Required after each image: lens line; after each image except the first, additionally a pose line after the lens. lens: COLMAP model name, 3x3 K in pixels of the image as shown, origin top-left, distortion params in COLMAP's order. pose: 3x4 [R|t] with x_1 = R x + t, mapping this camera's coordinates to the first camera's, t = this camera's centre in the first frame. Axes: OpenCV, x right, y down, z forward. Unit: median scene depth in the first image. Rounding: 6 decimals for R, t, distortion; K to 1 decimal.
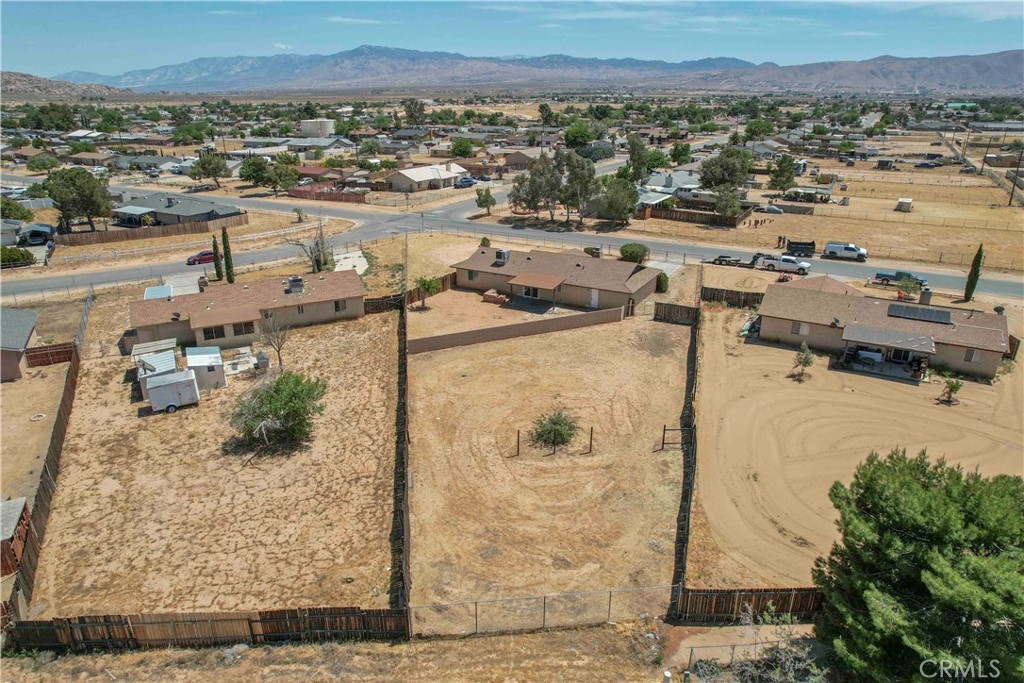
lens RADIAL K [[652.6, 0, 512.0], [0, 652.6, 341.5], [0, 0, 1]] dist [-0.081597, 0.066216]
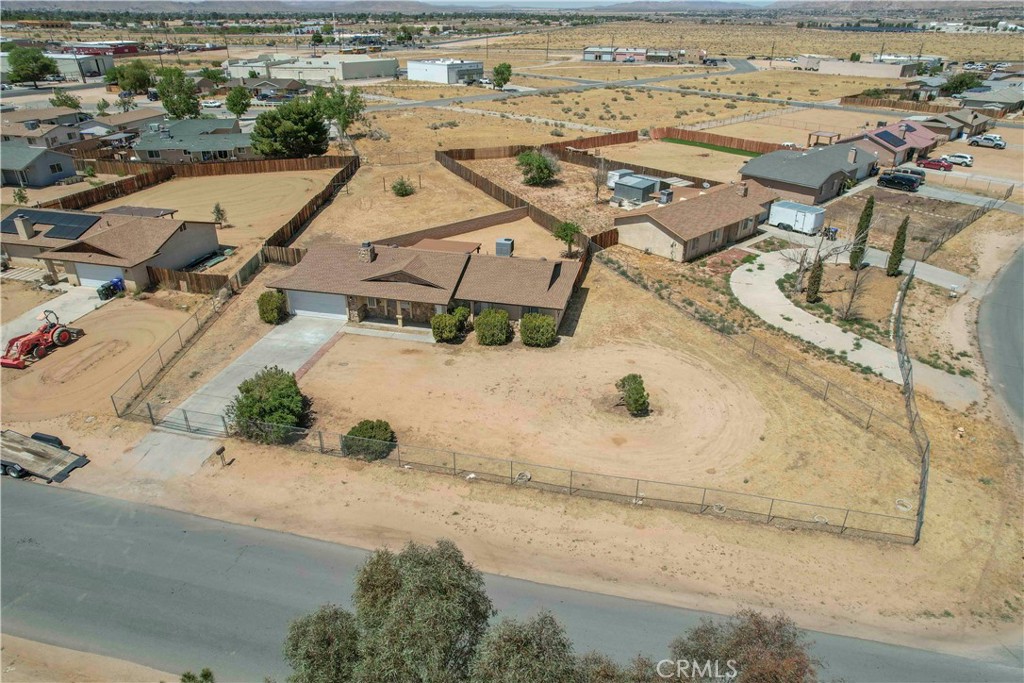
lens RADIAL K [[652.6, 0, 512.0], [0, 652.6, 341.5], [0, 0, 1]] dist [-0.081597, 0.066216]
pose [[-0.963069, 0.119418, -0.241324, 0.101788], [-0.100901, 0.670890, 0.734660, -0.370127], [0.249633, 0.731879, -0.634064, 0.974298]]
